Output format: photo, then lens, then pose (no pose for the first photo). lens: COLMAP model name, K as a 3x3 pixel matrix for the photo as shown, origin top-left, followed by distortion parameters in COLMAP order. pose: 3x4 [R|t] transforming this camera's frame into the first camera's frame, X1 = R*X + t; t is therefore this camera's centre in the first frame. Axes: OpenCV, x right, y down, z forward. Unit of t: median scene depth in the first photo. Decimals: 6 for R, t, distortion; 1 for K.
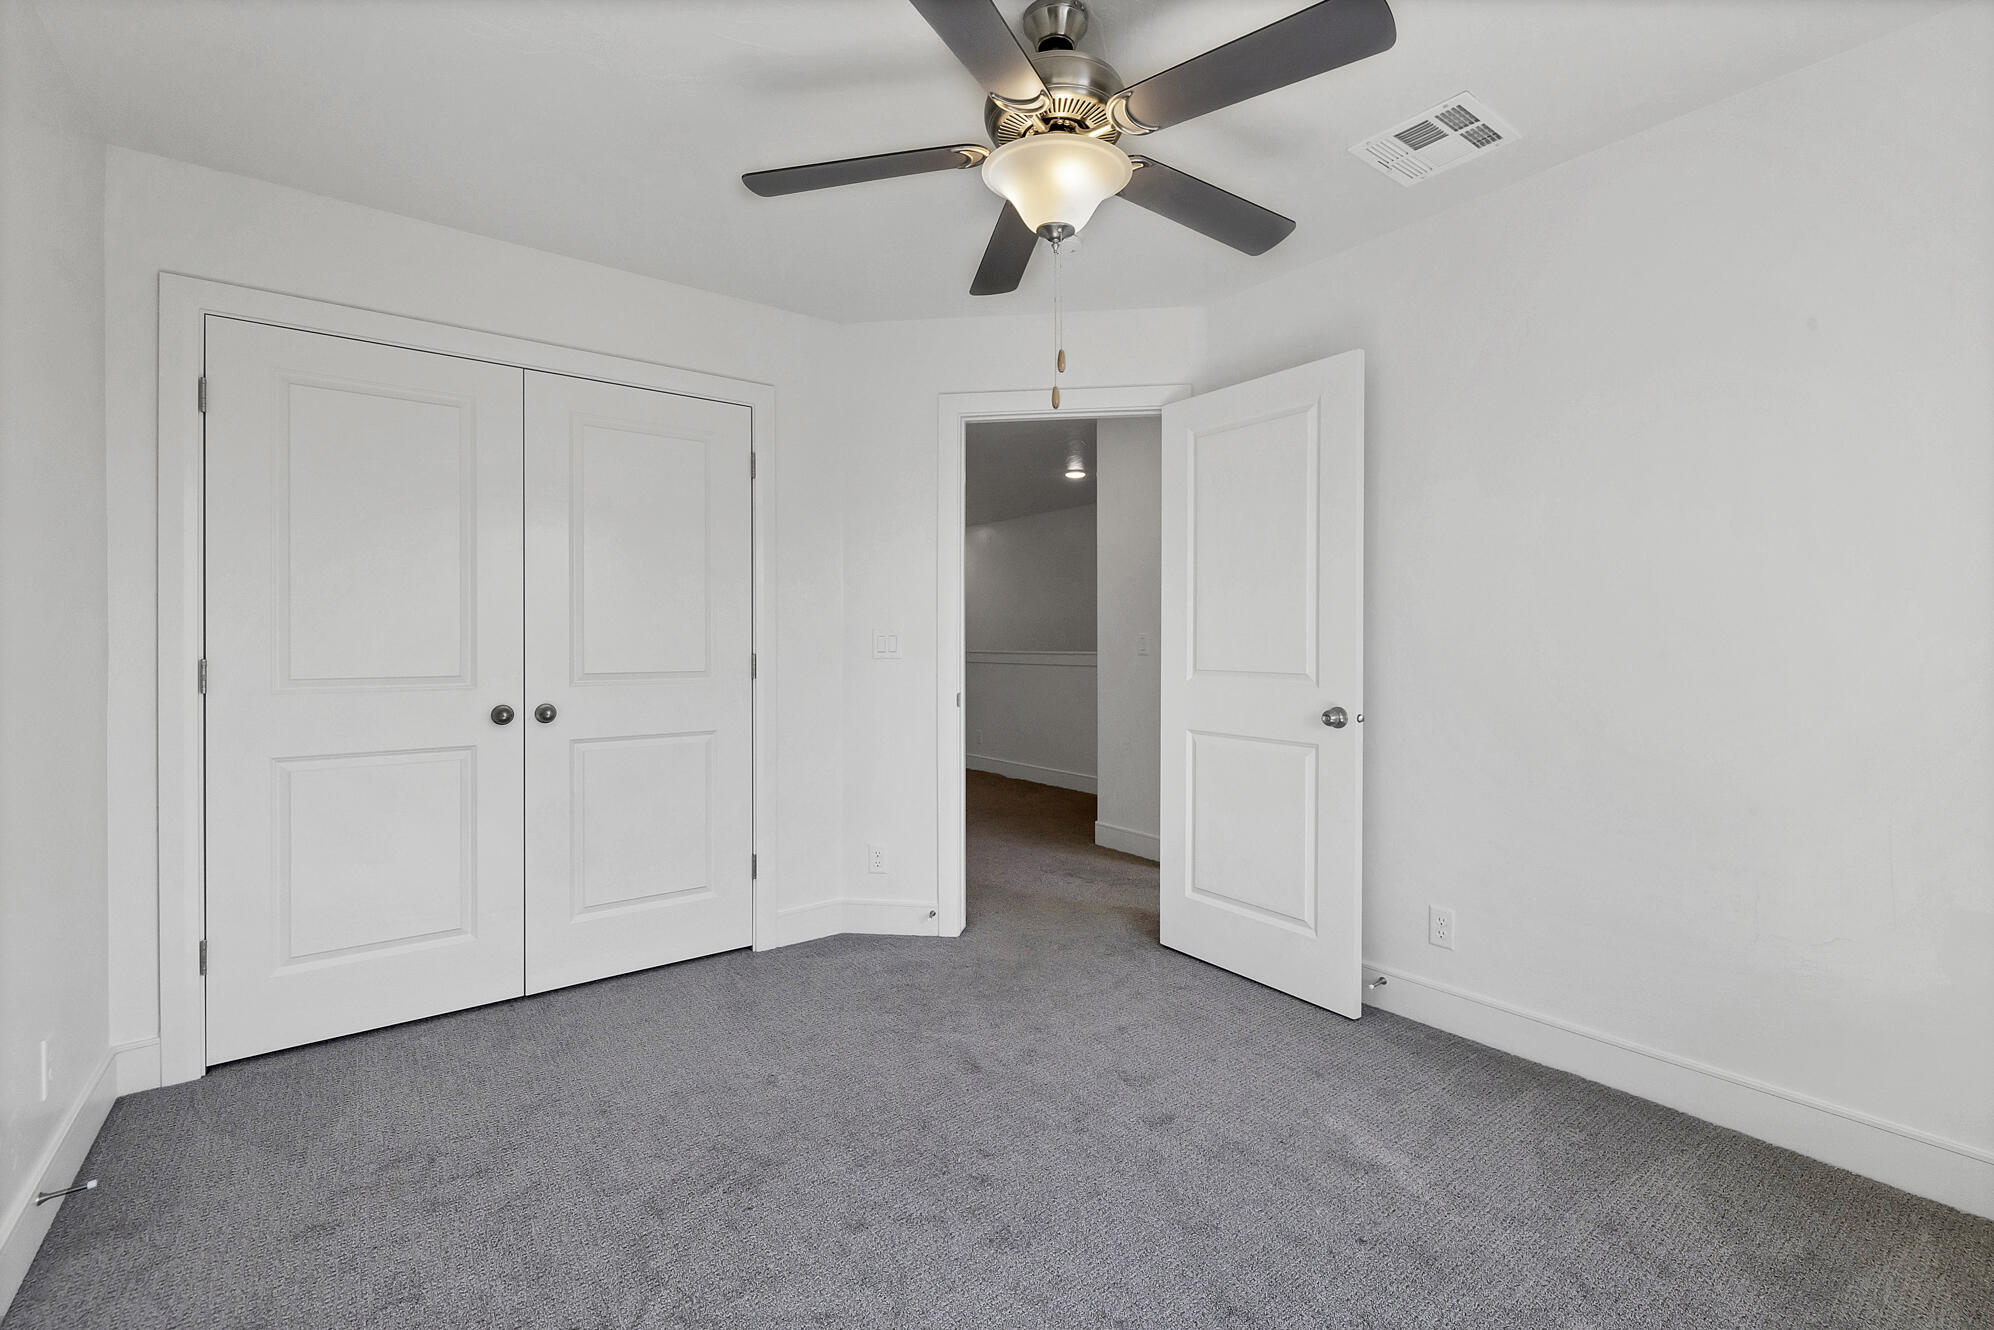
lens RADIAL K [[864.7, 0, 953.7], [0, 864.7, 648.2], [0, 0, 1]] dist [0.002847, -0.000138]
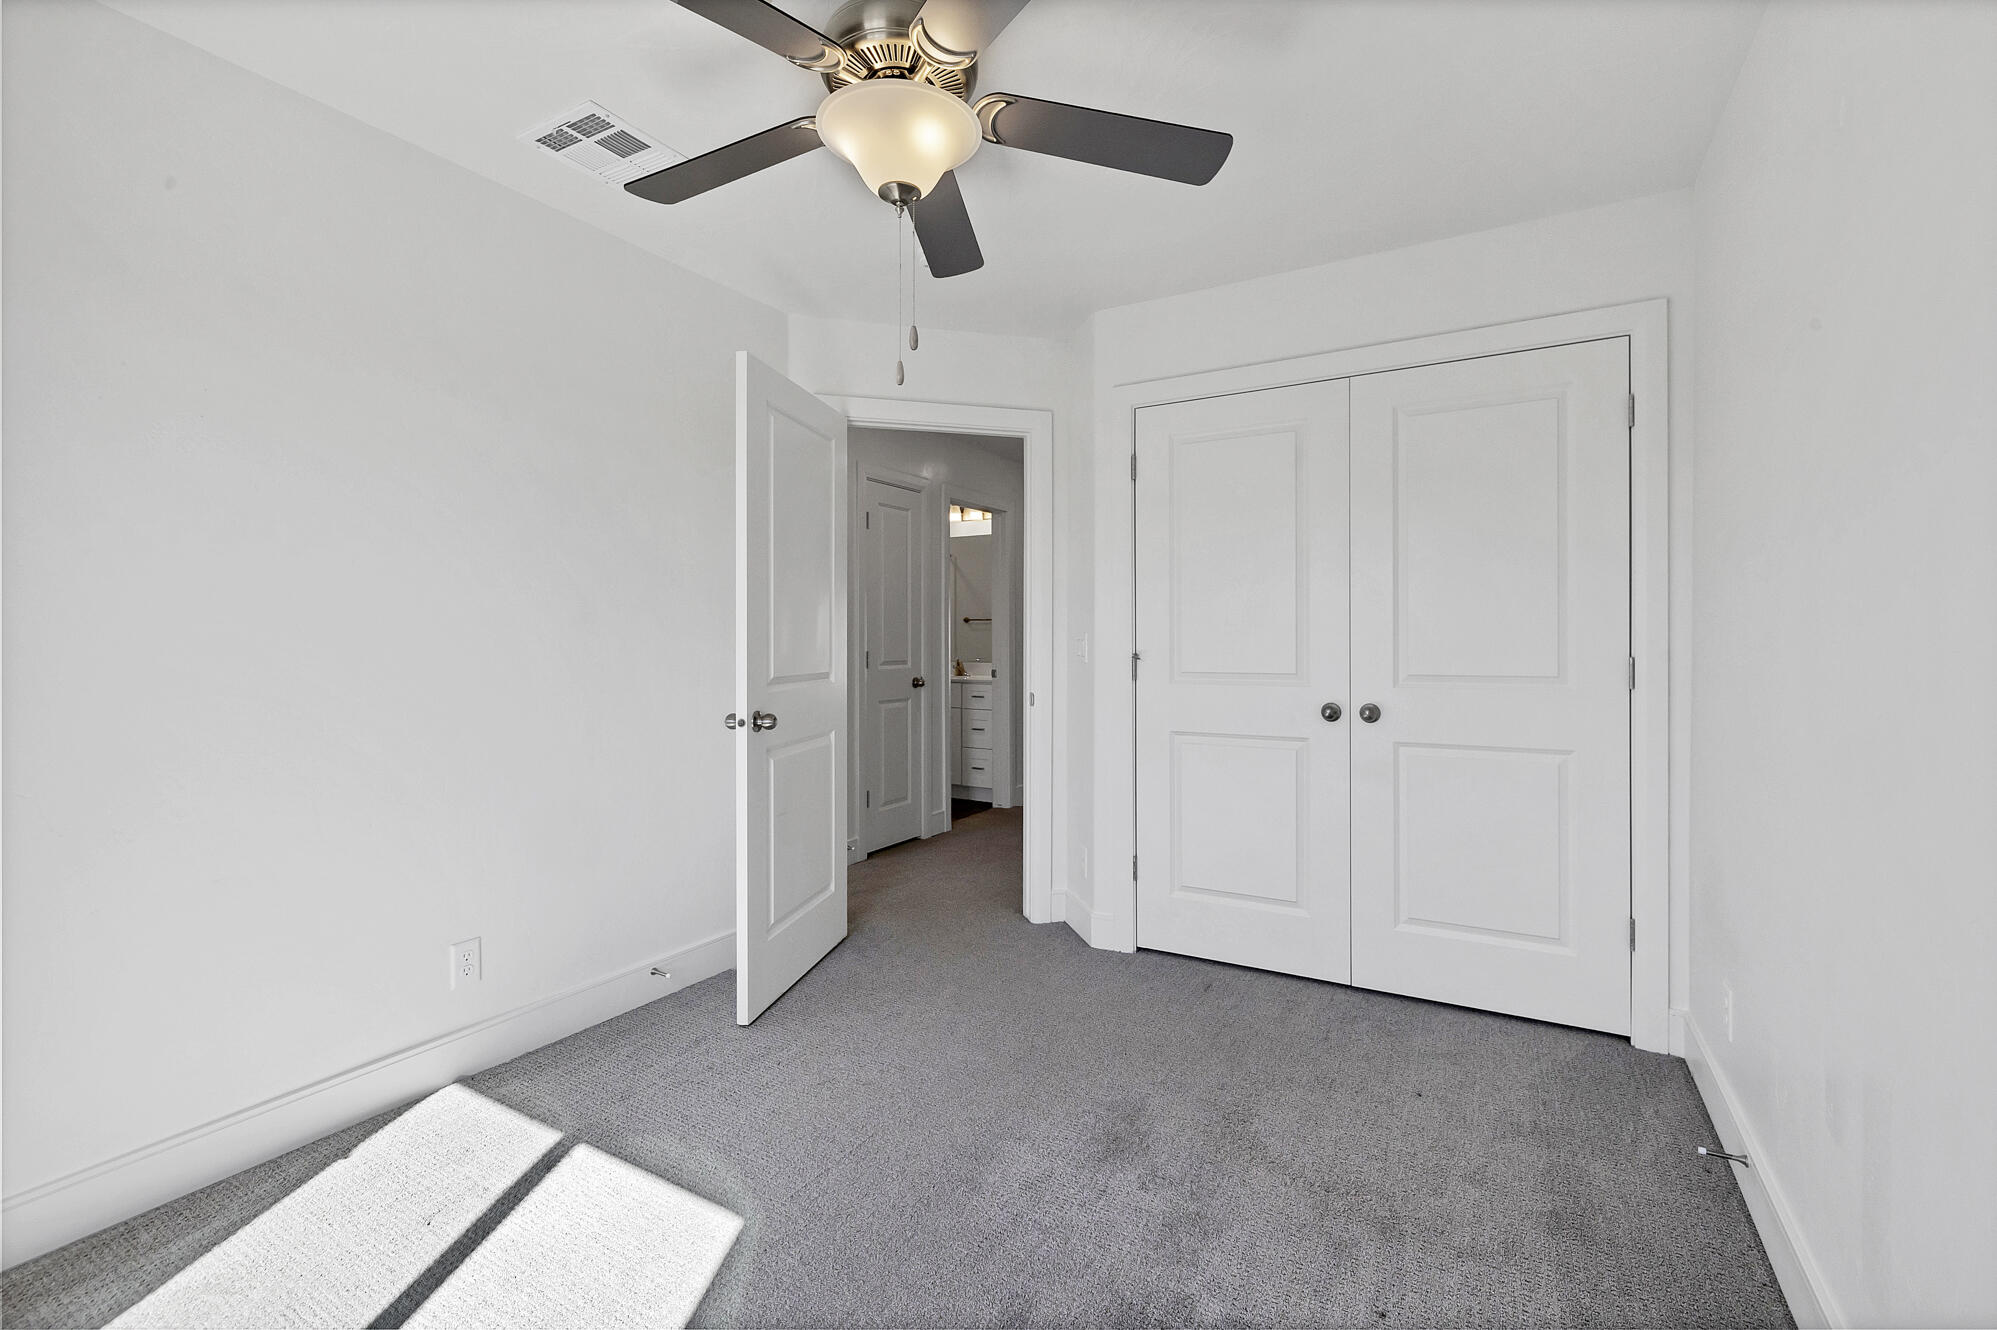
lens RADIAL K [[866.0, 0, 998.5], [0, 866.0, 656.8], [0, 0, 1]] dist [0.002847, -0.000138]
pose [[0.392884, 0.009591, -0.919538, 0.286794], [-0.000423, 0.999947, 0.010249, -0.000299], [0.919588, -0.003637, 0.392868, 0.212632]]
